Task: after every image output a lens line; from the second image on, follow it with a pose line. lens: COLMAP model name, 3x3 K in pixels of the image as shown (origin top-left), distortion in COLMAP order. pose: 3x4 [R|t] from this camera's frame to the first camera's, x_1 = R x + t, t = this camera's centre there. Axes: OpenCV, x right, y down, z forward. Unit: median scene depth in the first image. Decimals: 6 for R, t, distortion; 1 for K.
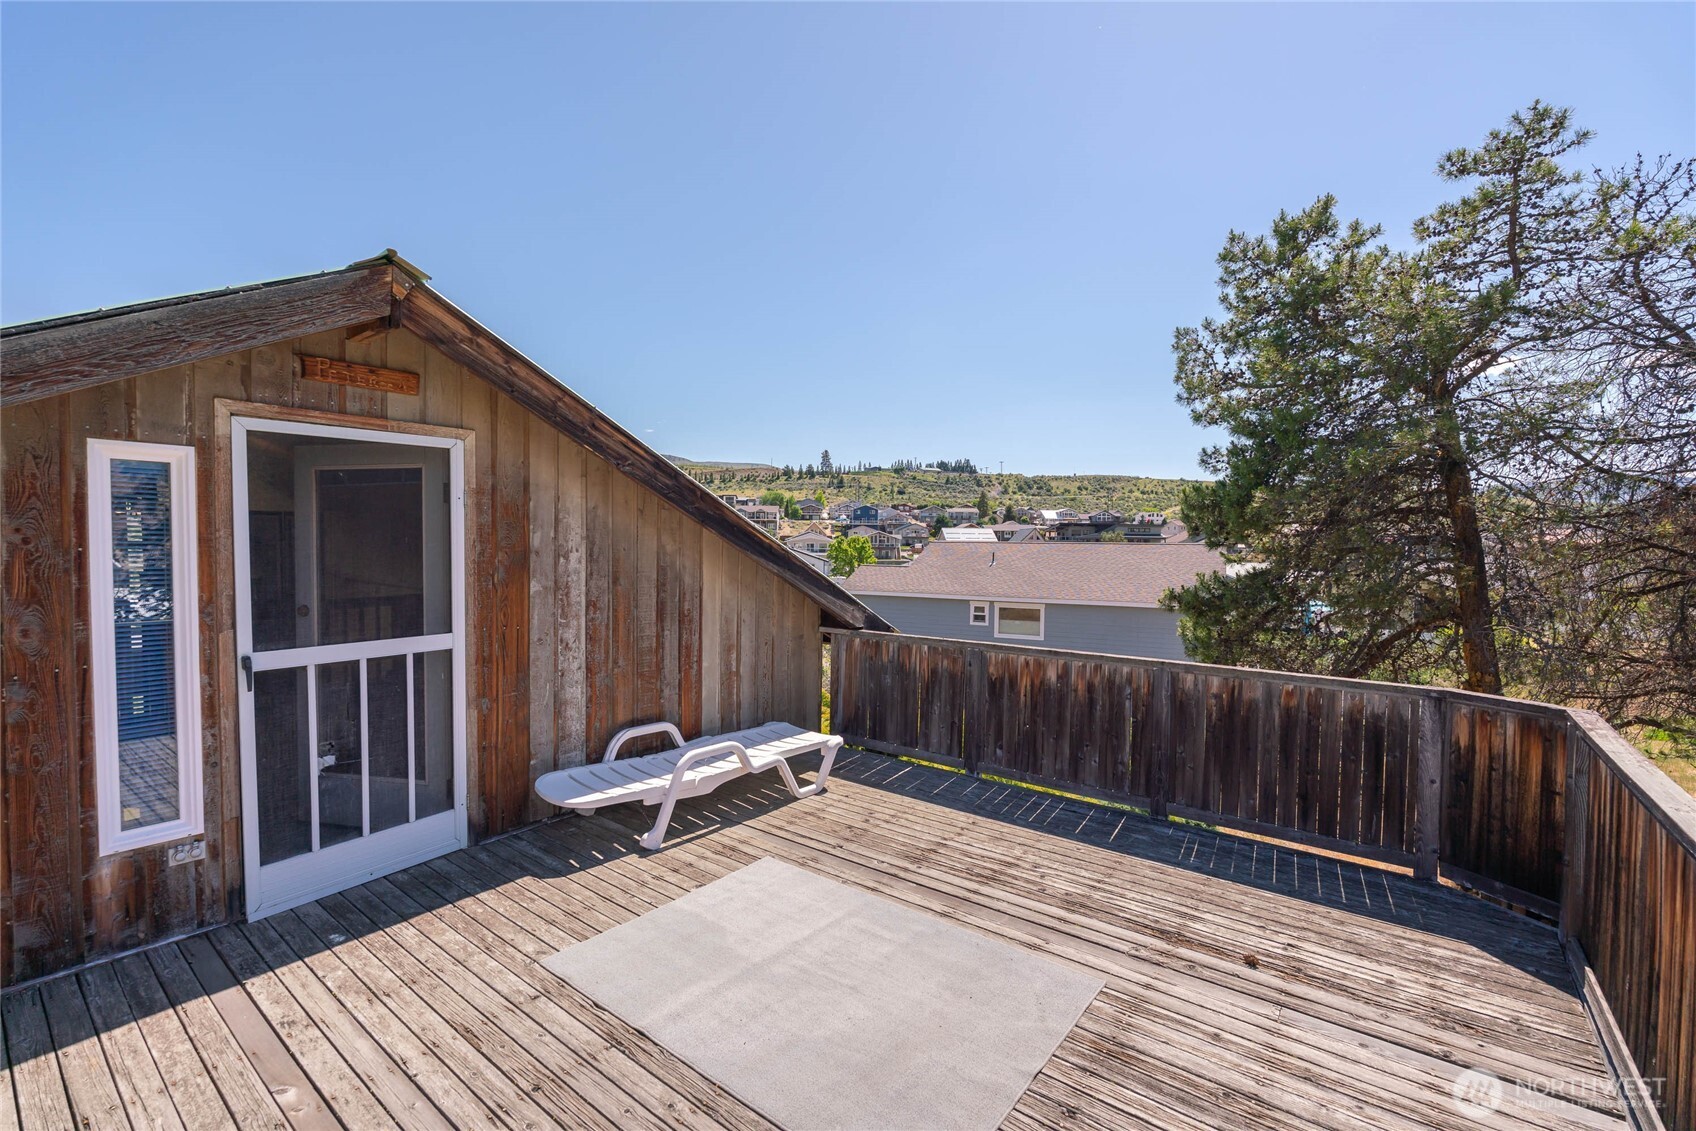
lens RADIAL K [[826.0, 0, 848.0], [0, 826.0, 565.5], [0, 0, 1]] dist [-0.002063, 0.000118]
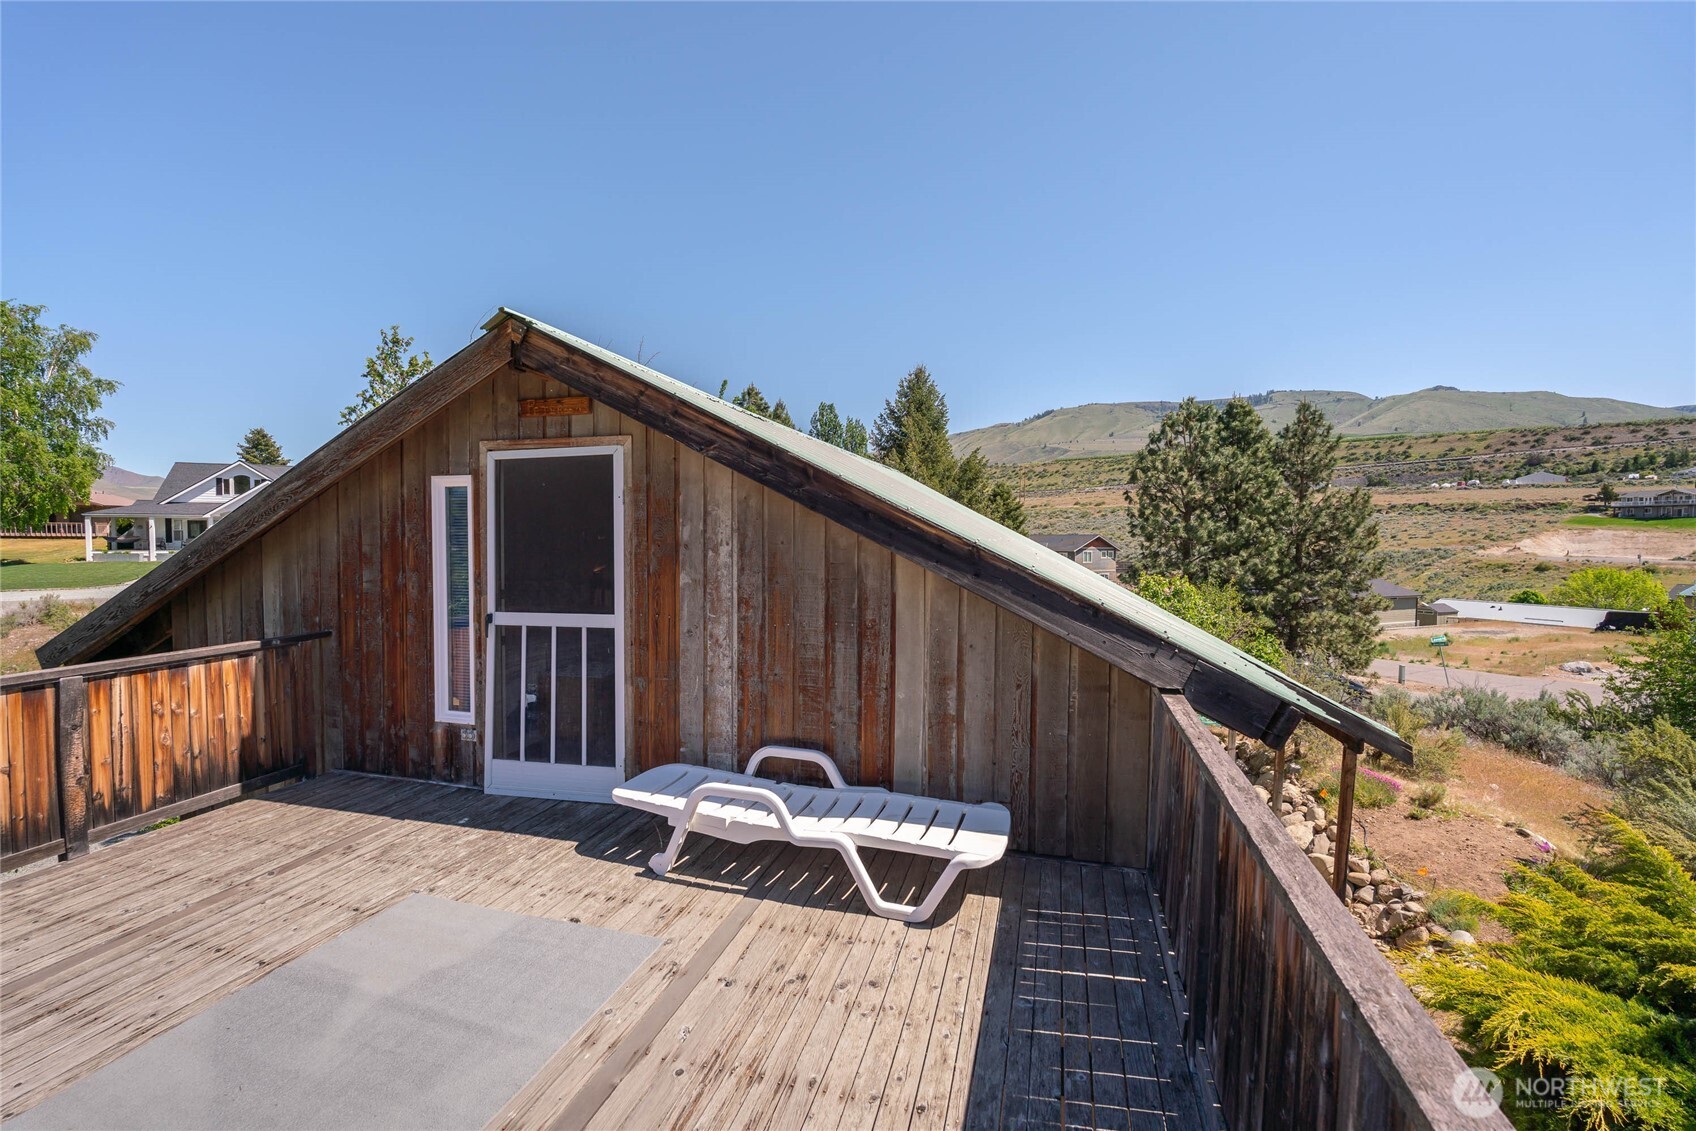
lens RADIAL K [[826.0, 0, 848.0], [0, 826.0, 565.5], [0, 0, 1]] dist [-0.002063, 0.000118]
pose [[0.287028, 0.027812, -0.957518, 0.653612], [-0.024249, 0.999469, 0.021762, -0.017880], [0.957615, 0.016972, 0.287550, 0.896303]]
